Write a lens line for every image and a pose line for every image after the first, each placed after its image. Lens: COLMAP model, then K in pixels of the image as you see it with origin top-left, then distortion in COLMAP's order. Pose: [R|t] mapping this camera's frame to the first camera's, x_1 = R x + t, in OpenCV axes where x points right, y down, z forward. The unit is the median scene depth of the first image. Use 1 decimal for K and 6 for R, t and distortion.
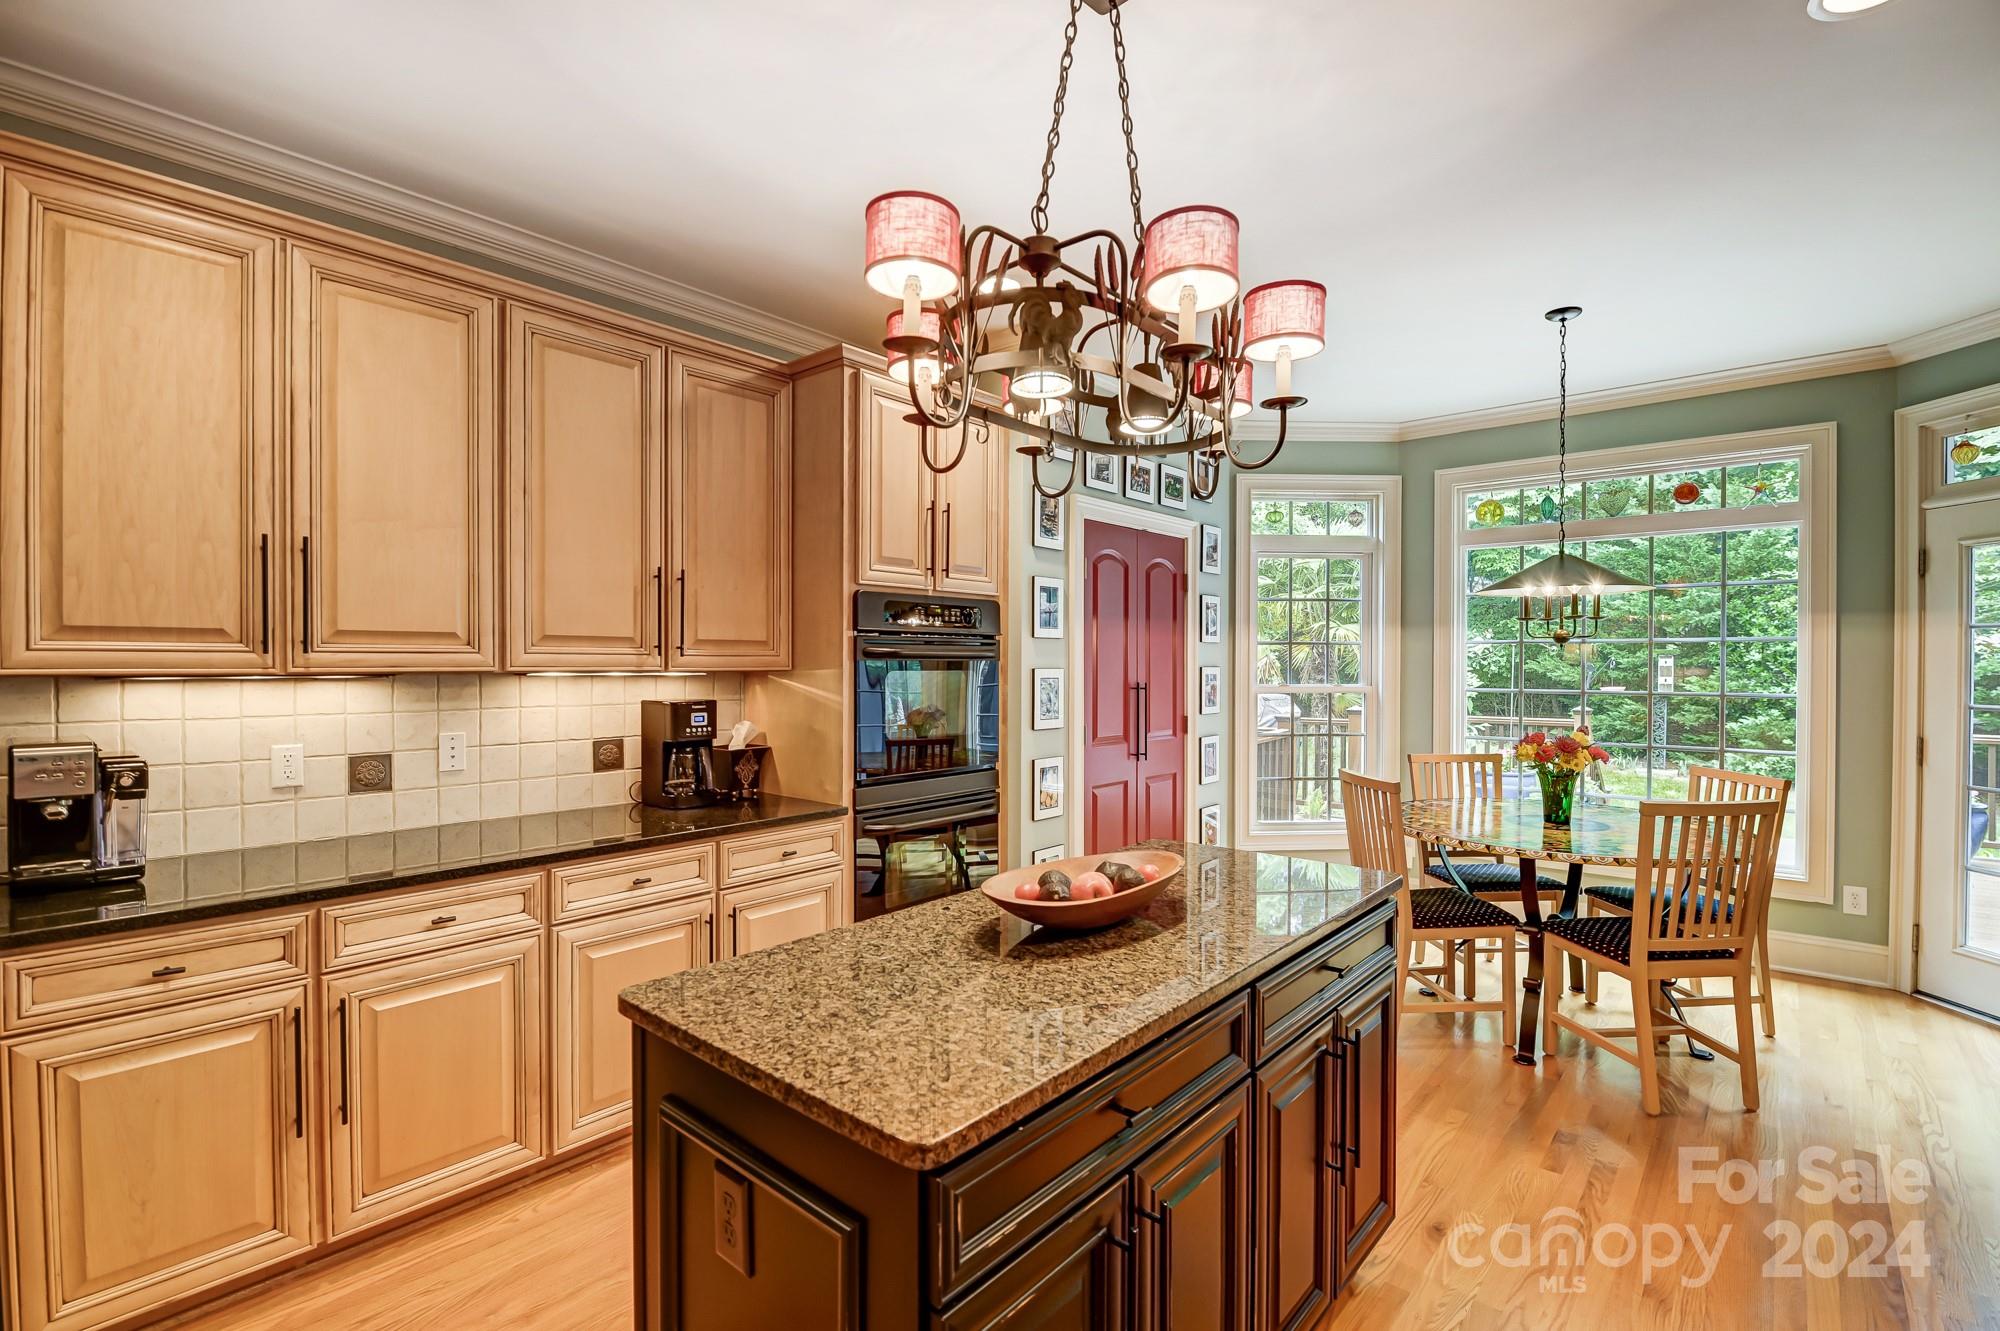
lens RADIAL K [[904.9, 0, 1003.7], [0, 904.9, 668.3], [0, 0, 1]] dist [0.007594, -0.011180]
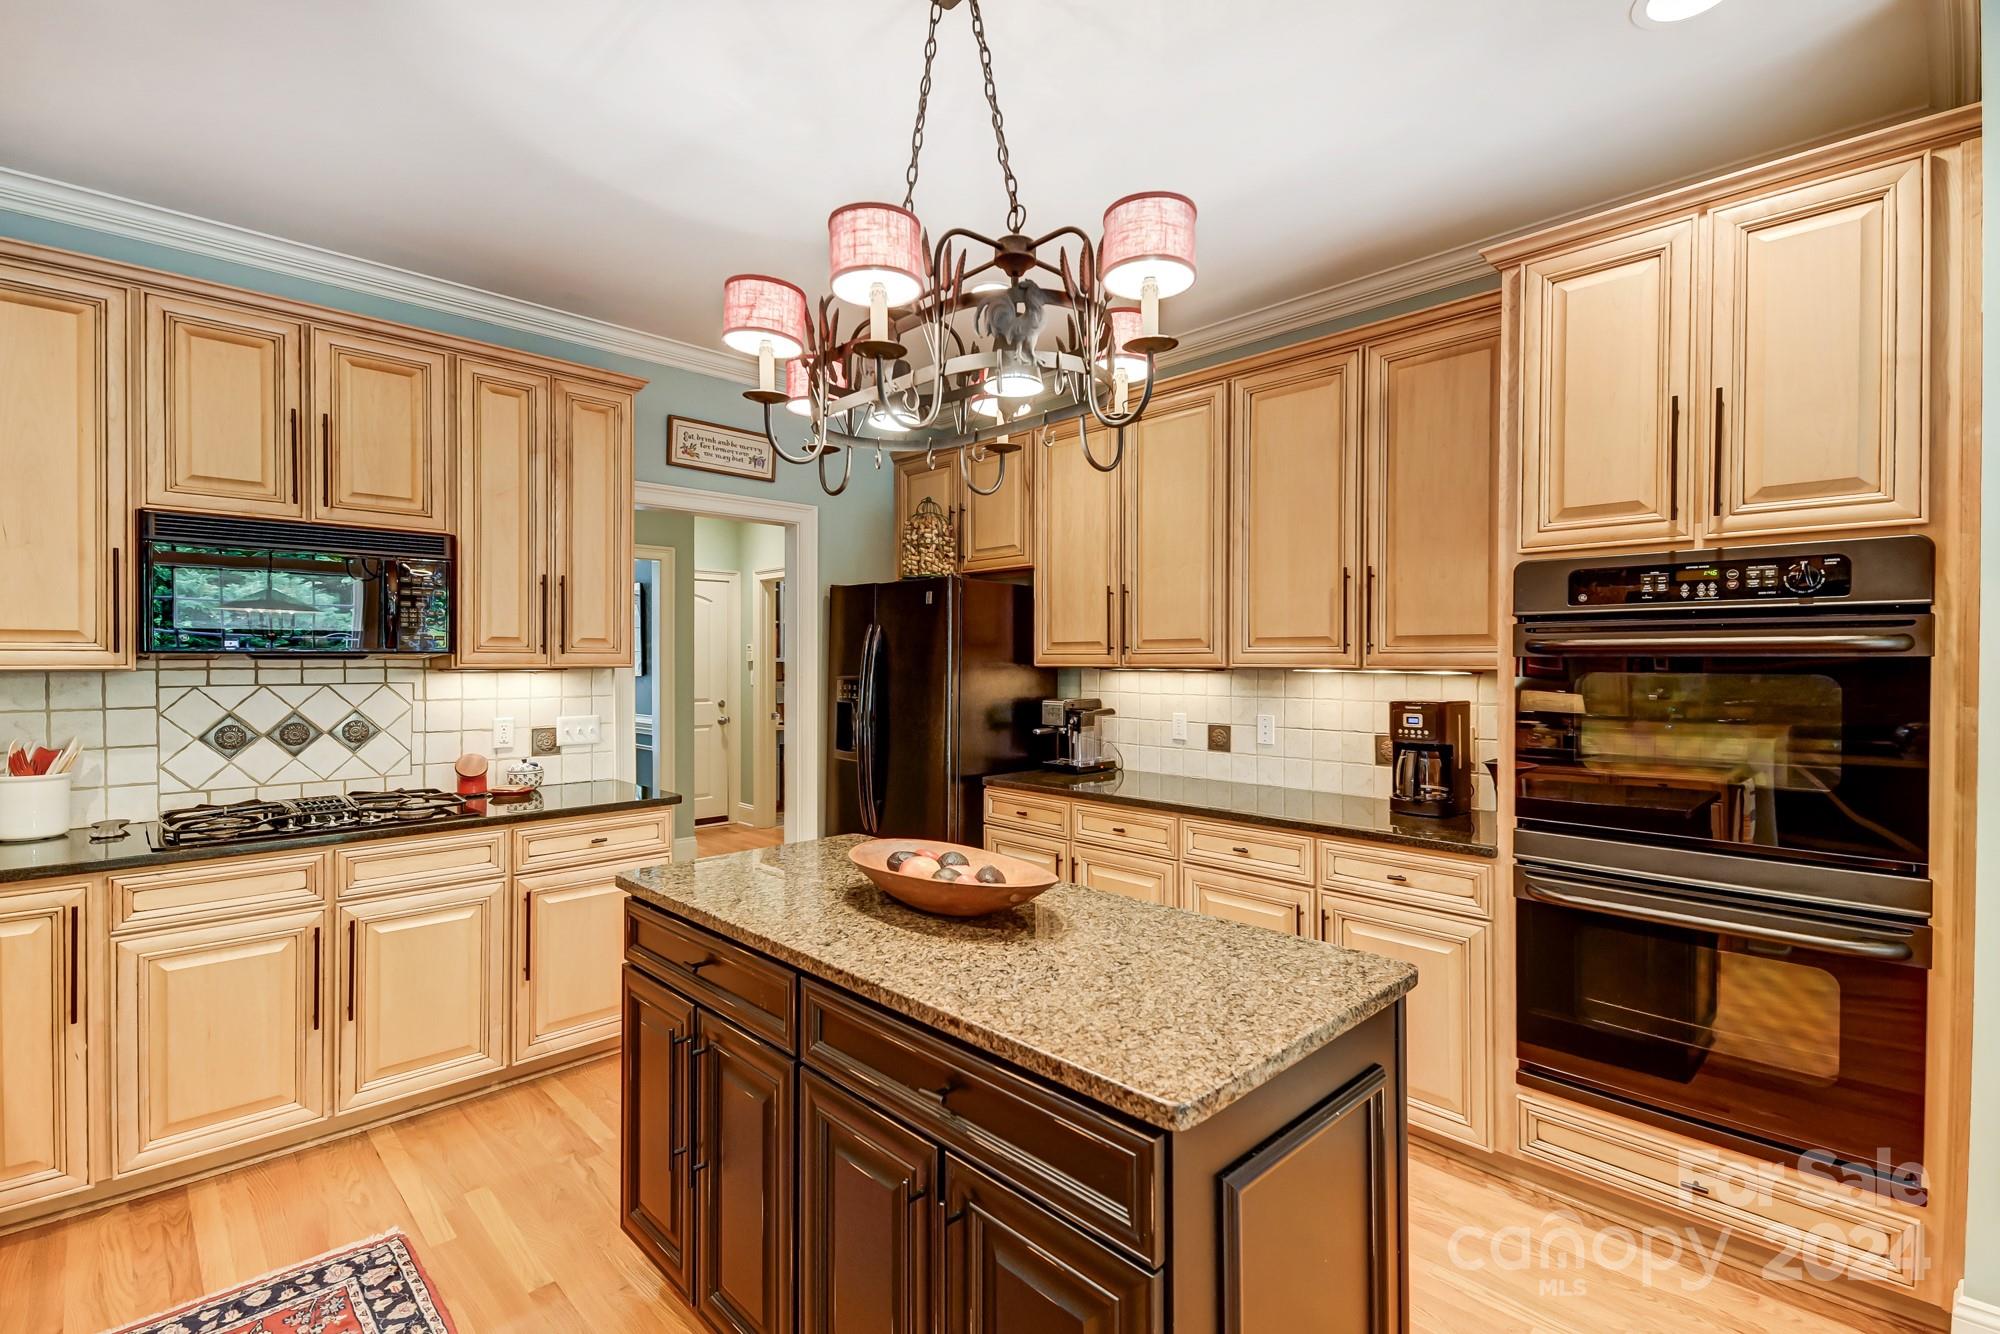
lens RADIAL K [[903.4, 0, 1007.0], [0, 903.4, 668.7], [0, 0, 1]] dist [0.007498, 0.000562]
pose [[-0.072606, 0.006692, -0.997338, 0.730100], [-0.010723, 0.999914, 0.007490, -0.000150], [0.997303, 0.011238, -0.072528, 0.752259]]
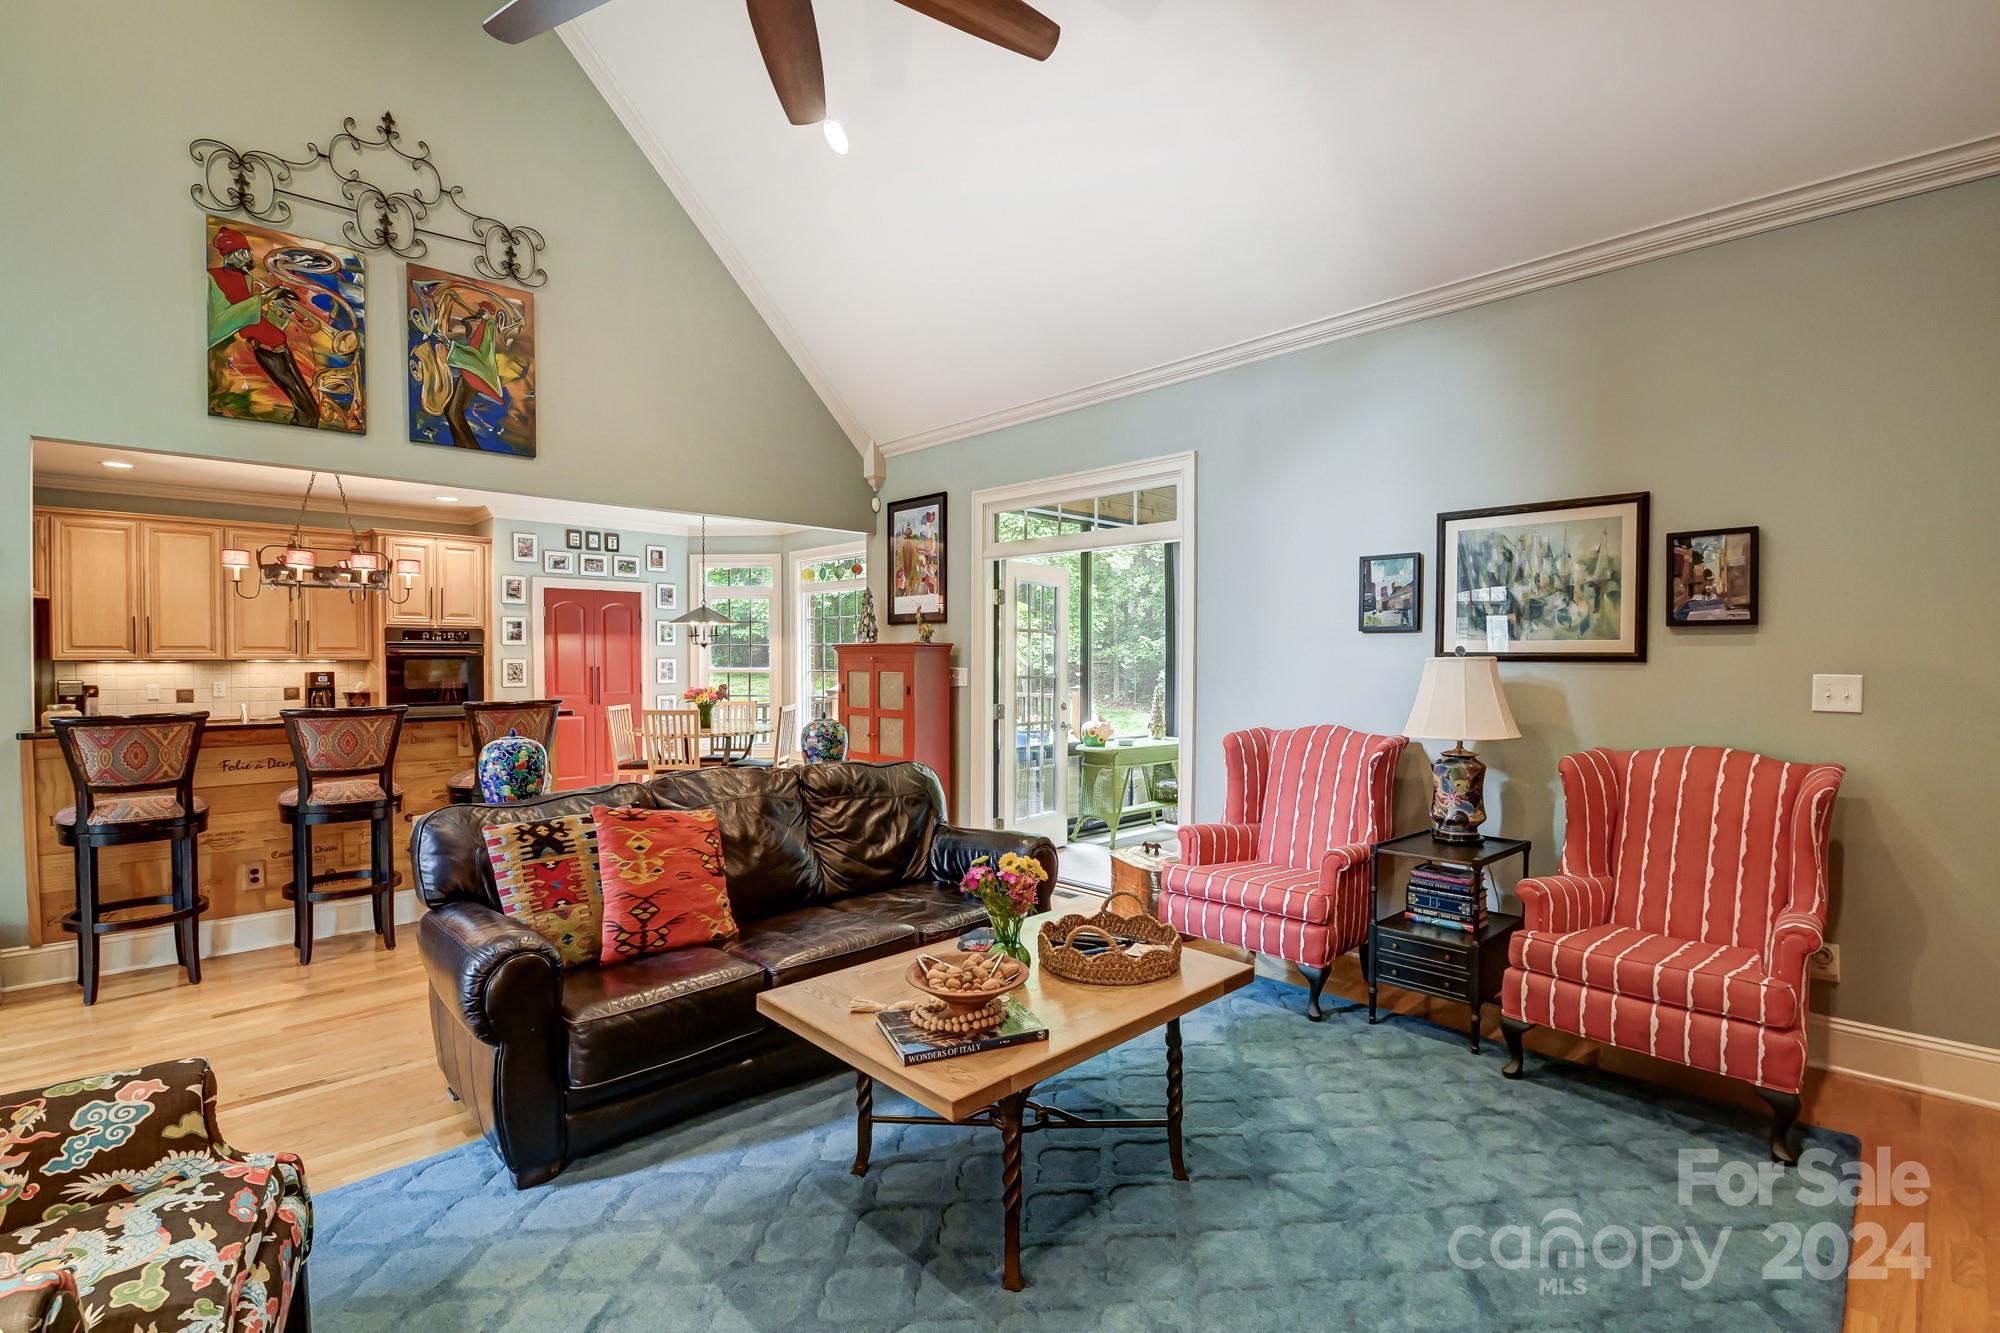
lens RADIAL K [[923.7, 0, 1005.4], [0, 923.7, 672.3], [0, 0, 1]] dist [-0.011996, 0.000127]
pose [[0.995950, -0.001817, -0.089889, 2.044512], [0.002260, 0.999986, 0.004827, 0.033769], [0.089879, -0.005011, 0.995940, -1.561504]]
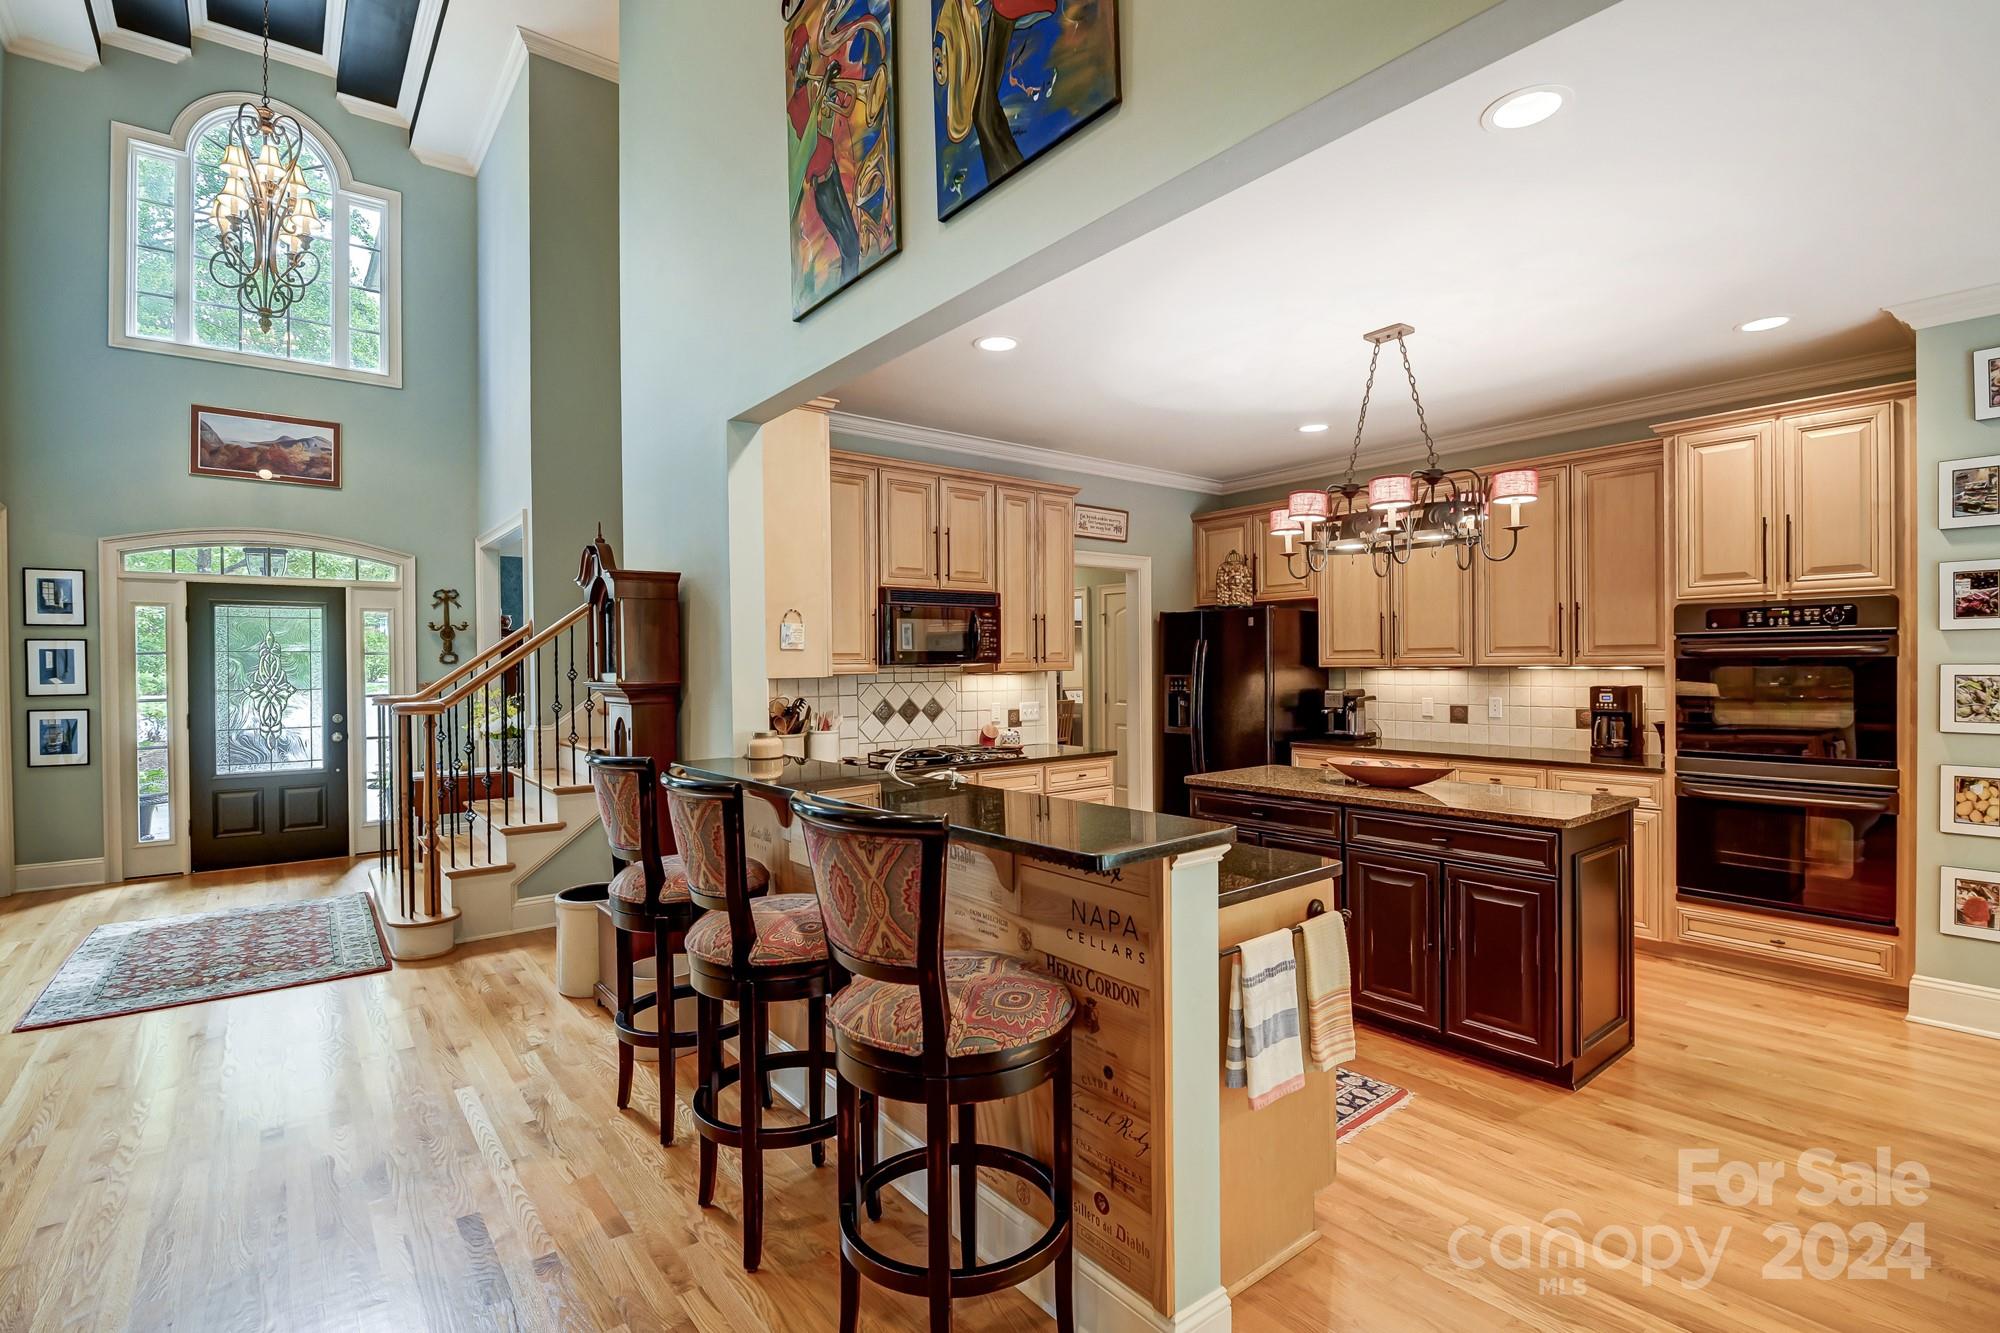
lens RADIAL K [[923.7, 0, 1005.4], [0, 923.7, 672.3], [0, 0, 1]] dist [-0.011996, 0.000127]
pose [[-0.178179, 0.007865, -0.983967, 1.560918], [0.000453, 0.999969, 0.007911, 0.001212], [0.983998, 0.000964, -0.178177, 0.336395]]
